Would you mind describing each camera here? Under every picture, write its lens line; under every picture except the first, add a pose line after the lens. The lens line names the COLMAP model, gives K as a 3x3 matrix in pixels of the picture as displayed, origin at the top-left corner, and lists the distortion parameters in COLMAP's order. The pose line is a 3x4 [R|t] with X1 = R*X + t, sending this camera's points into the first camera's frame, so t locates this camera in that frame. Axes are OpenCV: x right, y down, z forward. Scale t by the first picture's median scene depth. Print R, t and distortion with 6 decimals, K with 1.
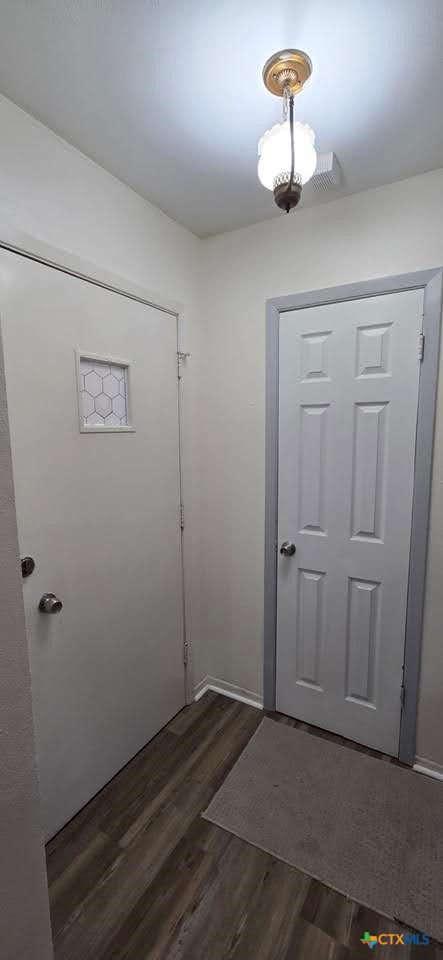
lens RADIAL K [[393.6, 0, 223.7], [0, 393.6, 485.9], [0, 0, 1]] dist [-0.002785, 0.000042]
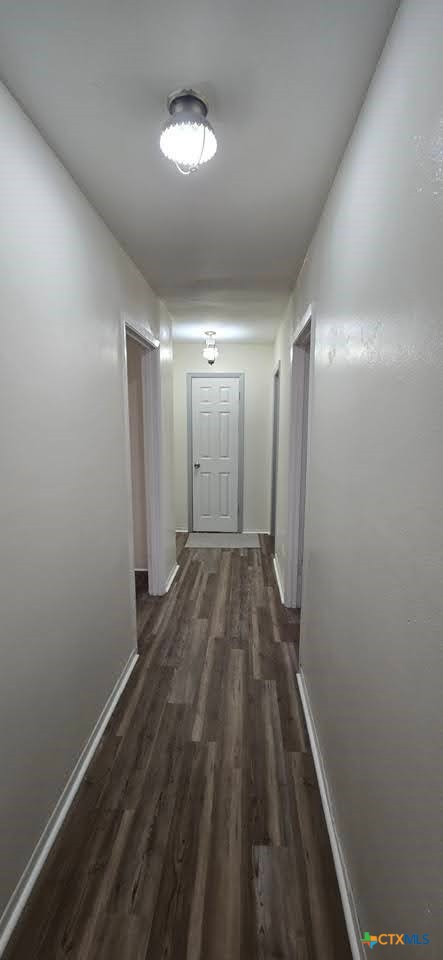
lens RADIAL K [[393.6, 0, 221.8], [0, 393.6, 479.1], [0, 0, 1]] dist [-0.002785, 0.000042]
pose [[0.887728, -0.064373, 0.455845, -0.959056], [0.052075, 0.997862, 0.039503, 0.166689], [-0.457413, -0.011330, 0.889182, -1.530632]]
